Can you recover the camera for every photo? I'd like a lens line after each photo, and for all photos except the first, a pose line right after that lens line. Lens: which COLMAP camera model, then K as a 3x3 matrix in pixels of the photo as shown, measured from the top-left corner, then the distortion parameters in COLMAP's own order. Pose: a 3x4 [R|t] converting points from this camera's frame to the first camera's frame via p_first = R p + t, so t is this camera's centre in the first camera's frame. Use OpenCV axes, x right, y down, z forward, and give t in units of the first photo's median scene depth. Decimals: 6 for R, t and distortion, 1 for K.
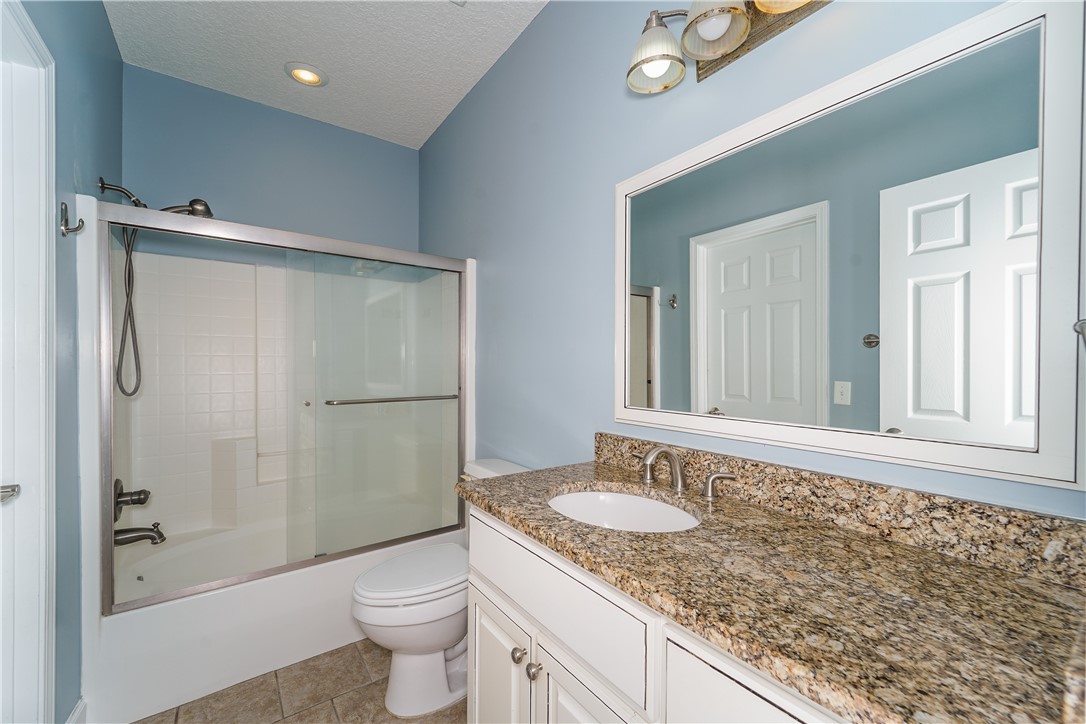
lens RADIAL K [[435.6, 0, 540.7], [0, 435.6, 363.9], [0, 0, 1]] dist [0.010471, -0.001401]
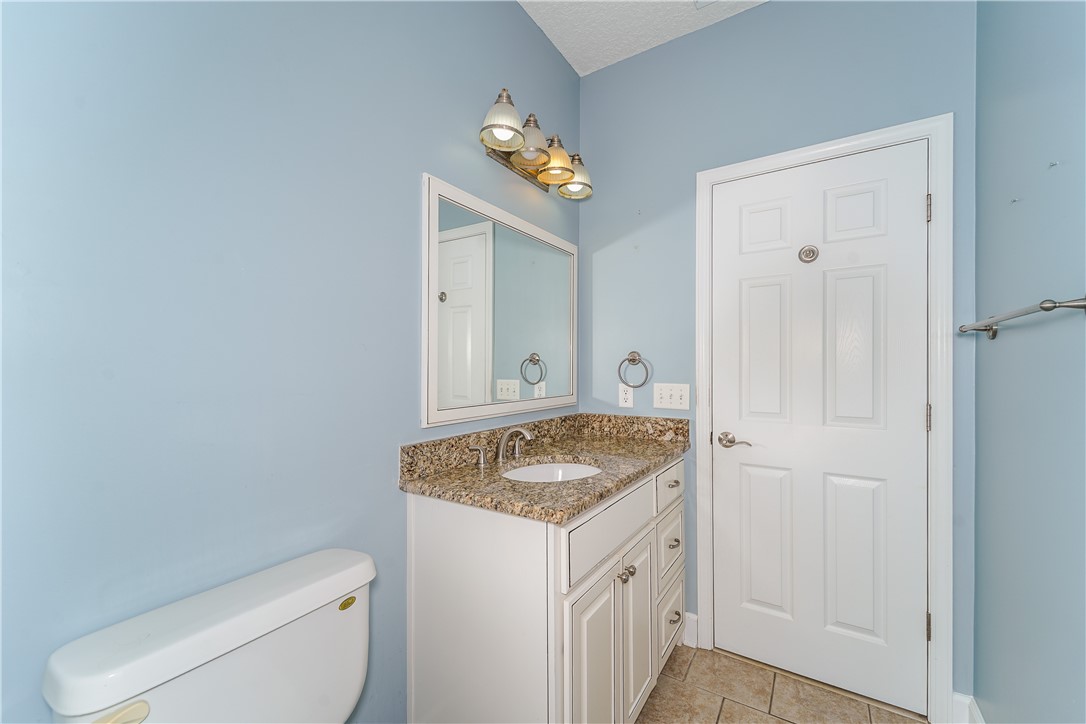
lens RADIAL K [[435.6, 0, 543.2], [0, 435.6, 365.1], [0, 0, 1]] dist [0.010471, -0.001401]
pose [[-0.368947, 0.000403, 0.929450, -1.208048], [-0.004388, 0.999988, -0.002175, -0.000798], [-0.929440, -0.004881, -0.368941, 1.705137]]
